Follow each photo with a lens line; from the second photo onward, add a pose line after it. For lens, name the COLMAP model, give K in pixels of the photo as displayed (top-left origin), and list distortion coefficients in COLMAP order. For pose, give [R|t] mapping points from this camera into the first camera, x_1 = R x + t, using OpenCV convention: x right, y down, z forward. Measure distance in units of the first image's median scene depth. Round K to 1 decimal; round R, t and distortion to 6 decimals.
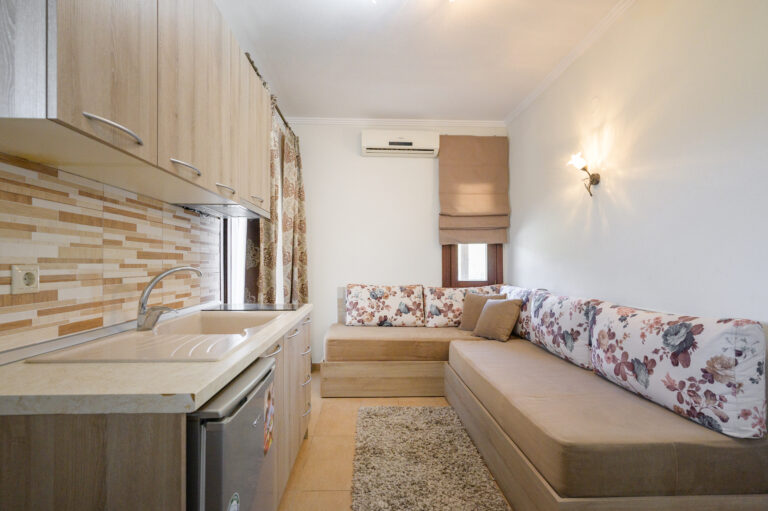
lens RADIAL K [[363.0, 0, 377.2], [0, 363.0, 265.5], [0, 0, 1]] dist [-0.000361, 0.003200]
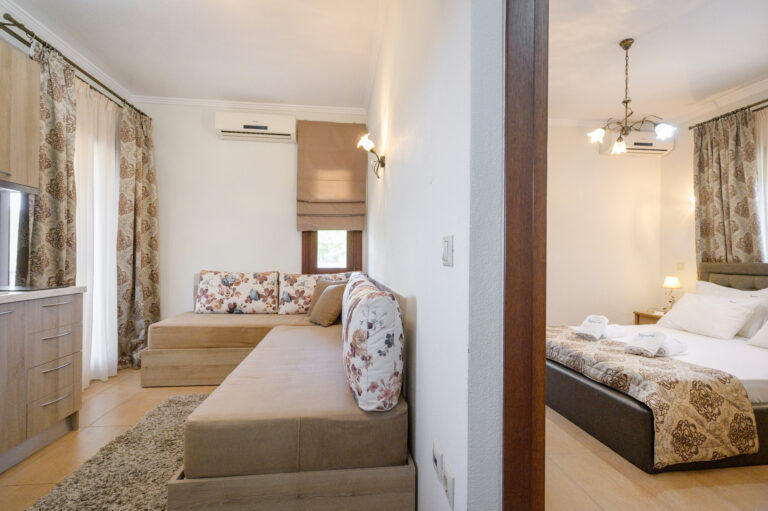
lens RADIAL K [[363.0, 0, 374.6], [0, 363.0, 256.9], [0, 0, 1]] dist [-0.000361, 0.003200]
pose [[0.997187, 0.009116, 0.074403, 0.324078], [-0.008470, 0.999924, -0.008985, 0.021466], [-0.074479, 0.008330, 0.997188, 0.002992]]
